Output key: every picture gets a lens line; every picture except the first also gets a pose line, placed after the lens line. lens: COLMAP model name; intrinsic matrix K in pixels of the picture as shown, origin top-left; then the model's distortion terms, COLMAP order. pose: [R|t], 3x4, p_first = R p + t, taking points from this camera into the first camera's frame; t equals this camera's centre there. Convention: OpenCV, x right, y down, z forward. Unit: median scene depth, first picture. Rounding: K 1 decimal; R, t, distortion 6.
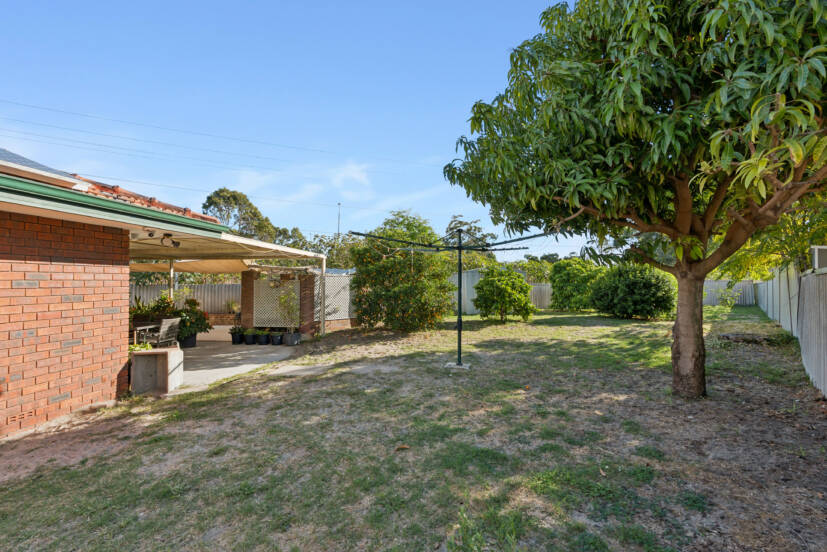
lens RADIAL K [[373.8, 0, 414.8], [0, 373.8, 277.6], [0, 0, 1]] dist [0.001036, 0.000632]
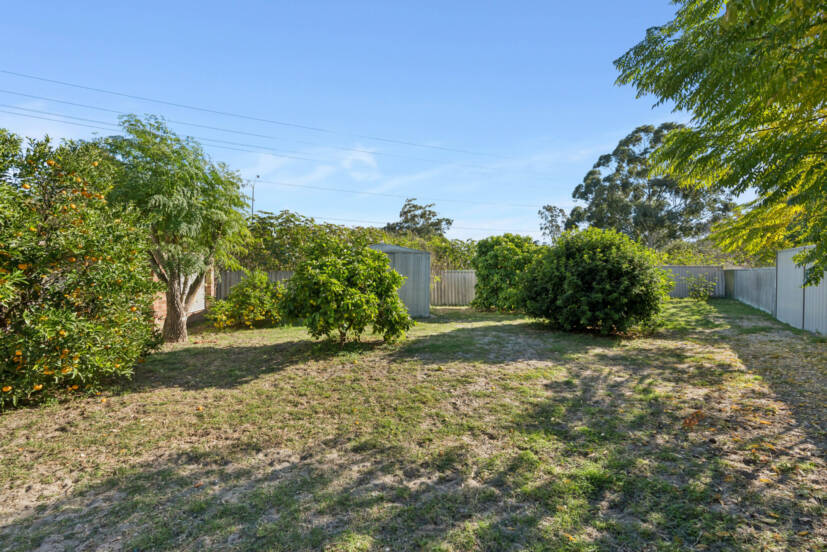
lens RADIAL K [[373.8, 0, 412.4], [0, 373.8, 274.1], [0, 0, 1]] dist [0.001036, 0.000632]
pose [[0.995029, -0.001790, 0.099571, 0.225778], [-0.000974, 0.999616, 0.027701, 0.004318], [-0.099583, -0.027660, 0.994645, 0.402027]]
